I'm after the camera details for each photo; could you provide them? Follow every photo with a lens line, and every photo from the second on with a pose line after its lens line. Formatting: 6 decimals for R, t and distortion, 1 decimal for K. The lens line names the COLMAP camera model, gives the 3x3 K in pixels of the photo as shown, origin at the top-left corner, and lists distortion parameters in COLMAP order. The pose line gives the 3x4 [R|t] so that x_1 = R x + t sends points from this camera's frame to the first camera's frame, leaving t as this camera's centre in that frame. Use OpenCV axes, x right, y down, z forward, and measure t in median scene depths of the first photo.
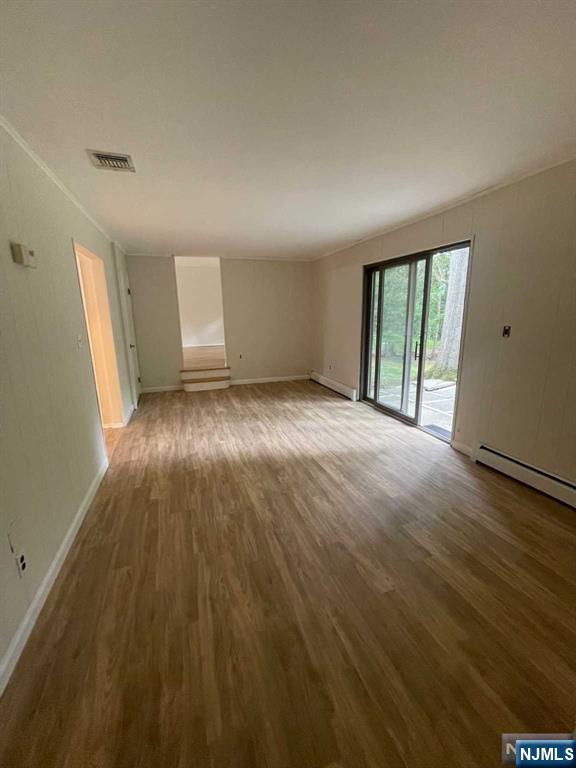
lens RADIAL K [[308.1, 0, 288.0], [0, 308.1, 384.0], [0, 0, 1]] dist [0.000389, -0.000144]
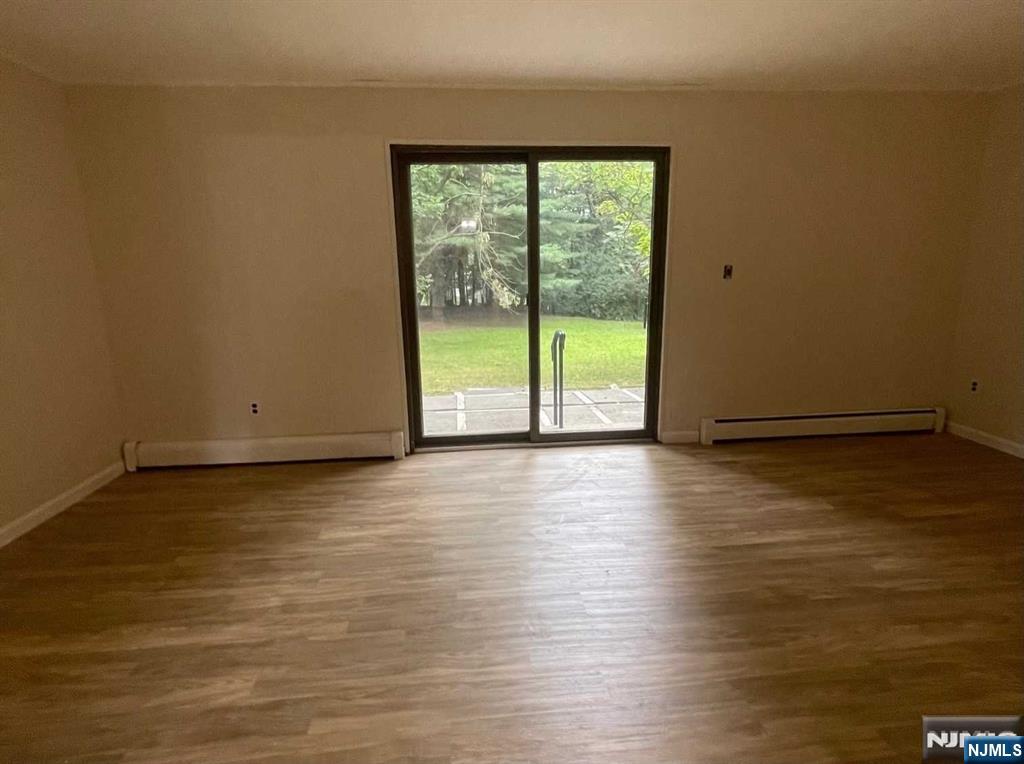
lens RADIAL K [[555.7, 0, 512.0], [0, 555.7, 382.0], [0, 0, 1]] dist [-0.000435, 0.000279]
pose [[0.232467, -0.196884, 0.952468, -0.681167], [0.232016, 0.962250, 0.142278, -0.178101], [-0.944525, 0.187913, 0.269372, 0.918847]]
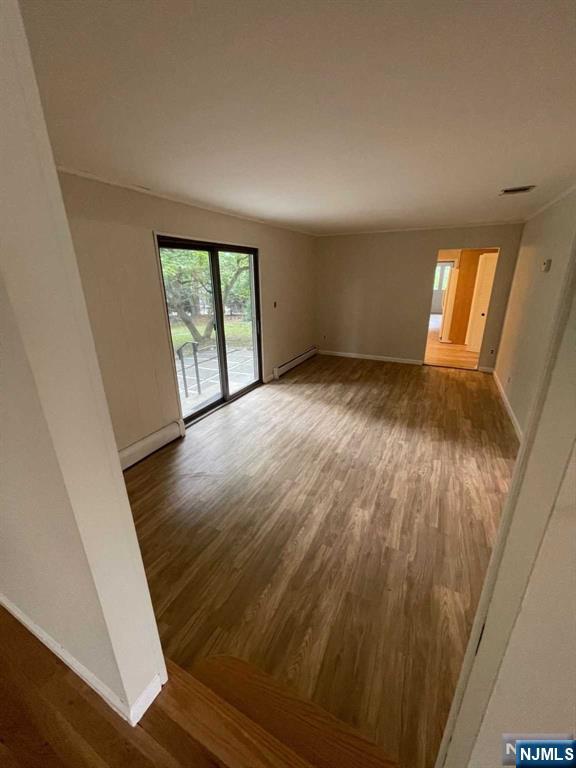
lens RADIAL K [[308.1, 0, 288.0], [0, 308.1, 384.0], [0, 0, 1]] dist [0.000389, -0.000144]
pose [[-0.699746, -0.215106, 0.681237, -0.584041], [0.186554, 0.865483, 0.464906, -0.472857], [-0.689603, 0.452404, -0.565490, 1.722892]]
